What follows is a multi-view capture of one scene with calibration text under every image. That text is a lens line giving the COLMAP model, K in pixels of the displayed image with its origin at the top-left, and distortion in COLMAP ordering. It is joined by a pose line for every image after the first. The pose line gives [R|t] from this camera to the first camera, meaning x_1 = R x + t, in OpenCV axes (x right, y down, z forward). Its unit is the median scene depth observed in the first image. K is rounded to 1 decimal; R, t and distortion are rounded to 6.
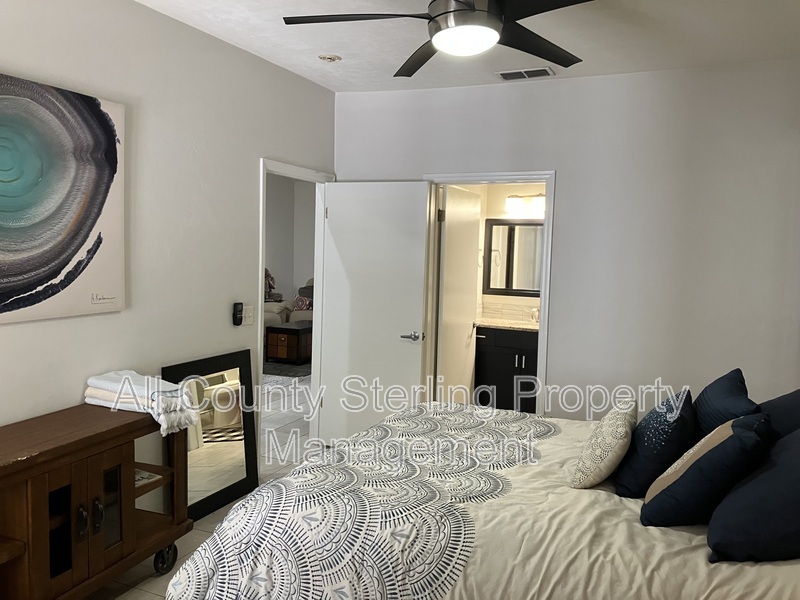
lens RADIAL K [[660.1, 0, 393.2], [0, 660.1, 301.5], [0, 0, 1]] dist [0.046093, -0.054512]
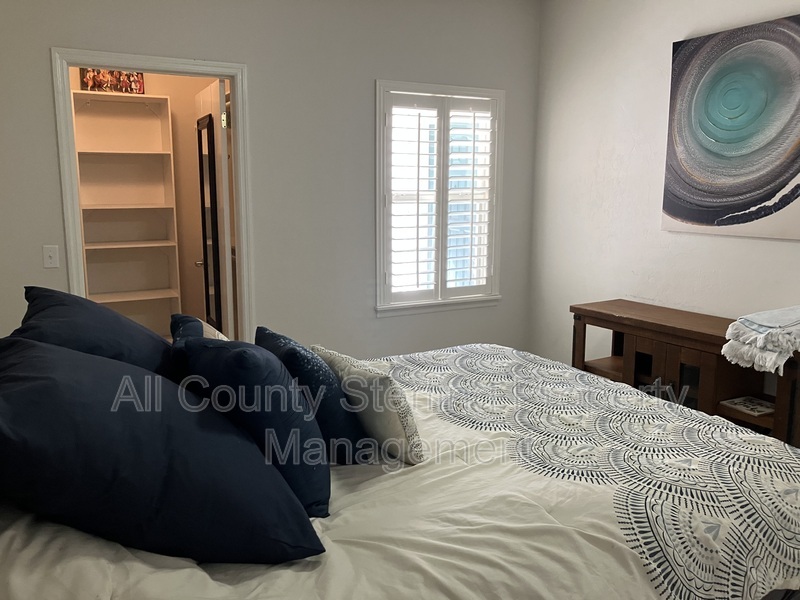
lens RADIAL K [[660.1, 0, 400.5], [0, 660.1, 301.9], [0, 0, 1]] dist [0.046093, -0.054512]
pose [[-0.590487, 0.107884, -0.799804, 0.752745], [-0.089692, 0.976113, 0.197885, -0.035904], [0.802048, 0.188584, -0.566706, 1.204511]]
